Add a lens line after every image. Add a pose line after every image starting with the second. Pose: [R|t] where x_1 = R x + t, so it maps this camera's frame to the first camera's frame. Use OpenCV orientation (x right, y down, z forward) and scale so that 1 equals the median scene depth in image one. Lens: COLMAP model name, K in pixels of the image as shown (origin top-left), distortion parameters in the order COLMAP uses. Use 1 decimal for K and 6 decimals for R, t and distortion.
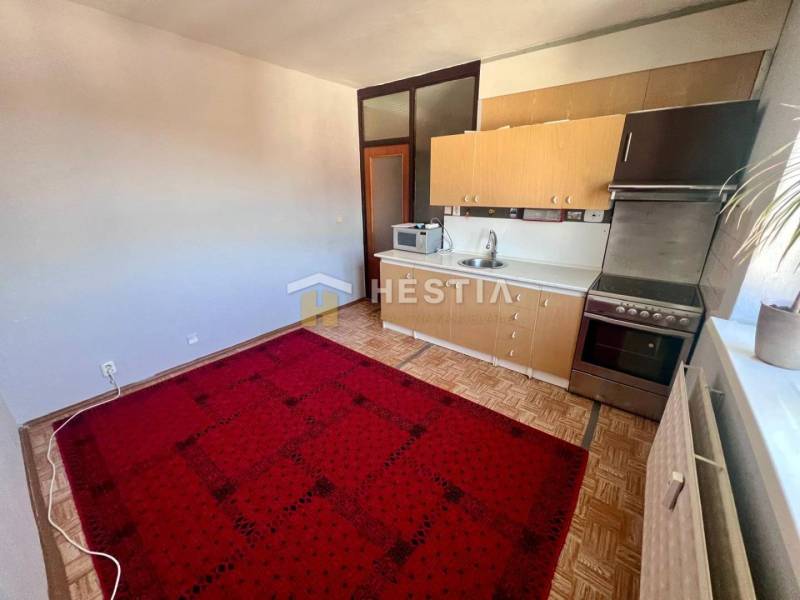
lens RADIAL K [[318.6, 0, 403.7], [0, 318.6, 301.2], [0, 0, 1]] dist [-0.002153, -0.000946]
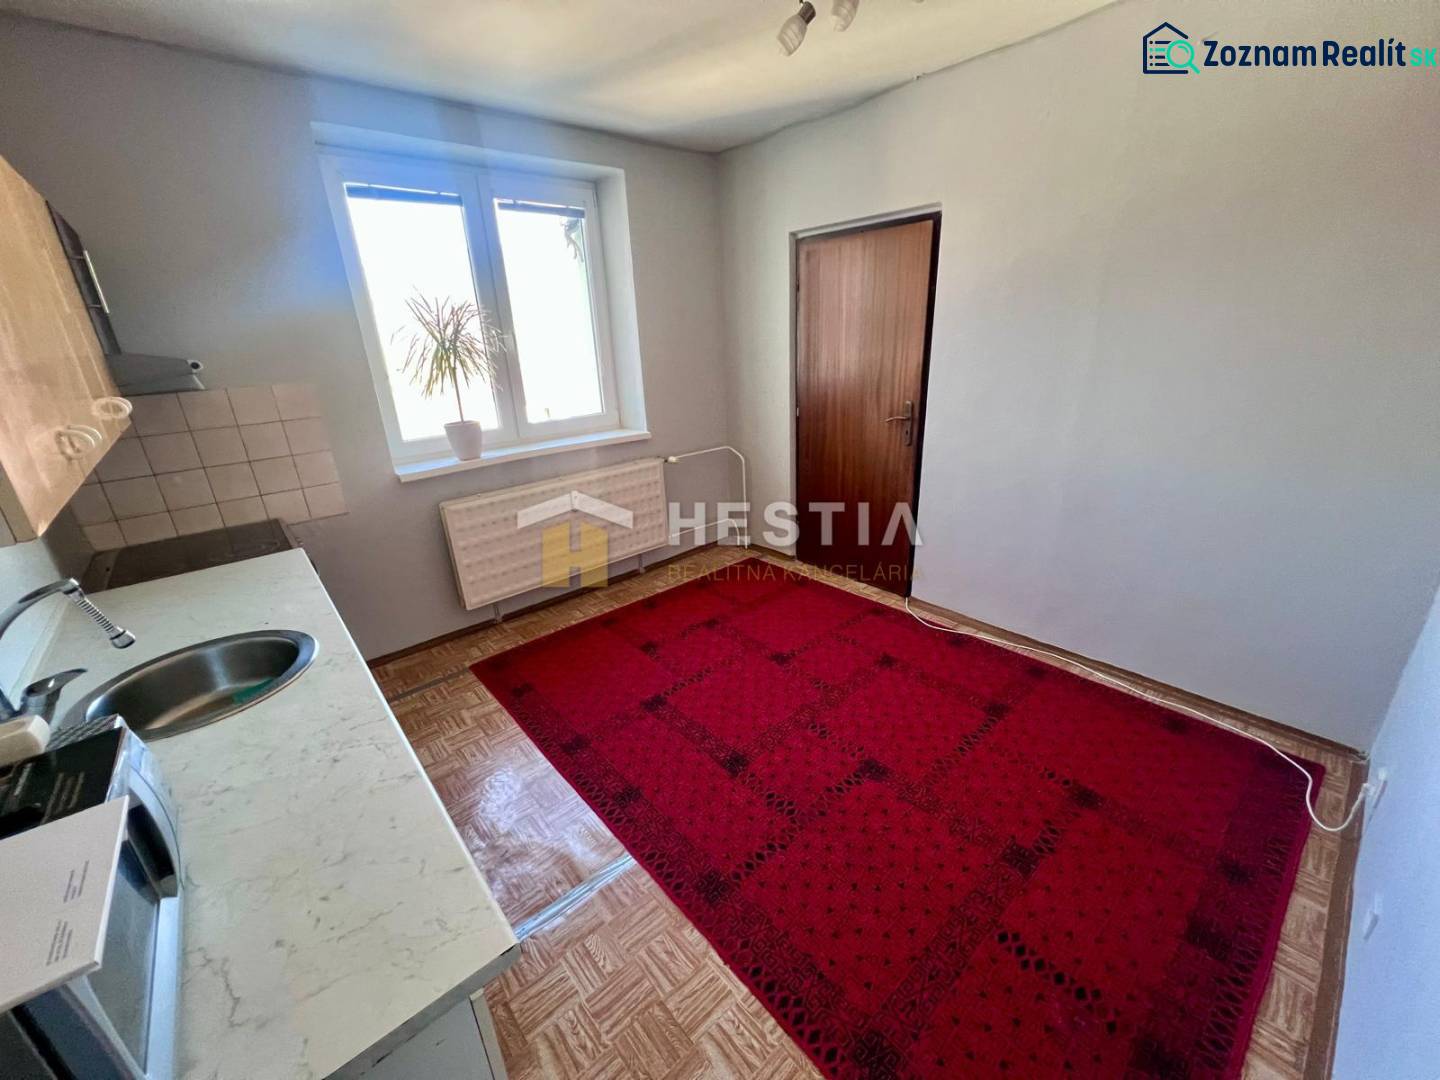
lens RADIAL K [[573.5, 0, 717.9], [0, 573.5, 545.5], [0, 0, 1]] dist [-0.002153, -0.000946]
pose [[-0.980240, -0.022913, 0.196479, -0.231598], [0.109902, 0.762774, 0.637258, -0.438026], [-0.164470, 0.646260, -0.745183, 1.204454]]
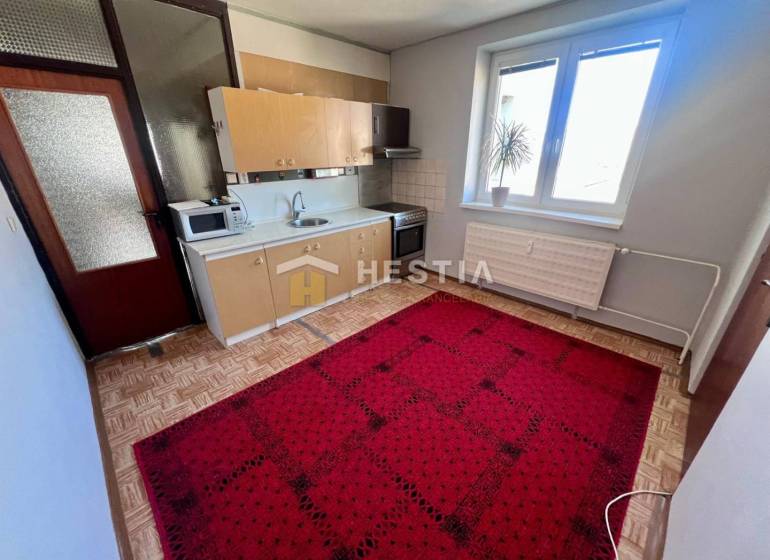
lens RADIAL K [[306.5, 0, 384.6], [0, 306.5, 280.3], [0, 0, 1]] dist [-0.002169, 0.000076]
pose [[0.117977, -0.386299, 0.914798, -0.752033], [0.337206, 0.882075, 0.328993, -0.202789], [-0.934009, 0.269662, 0.234327, 0.575318]]
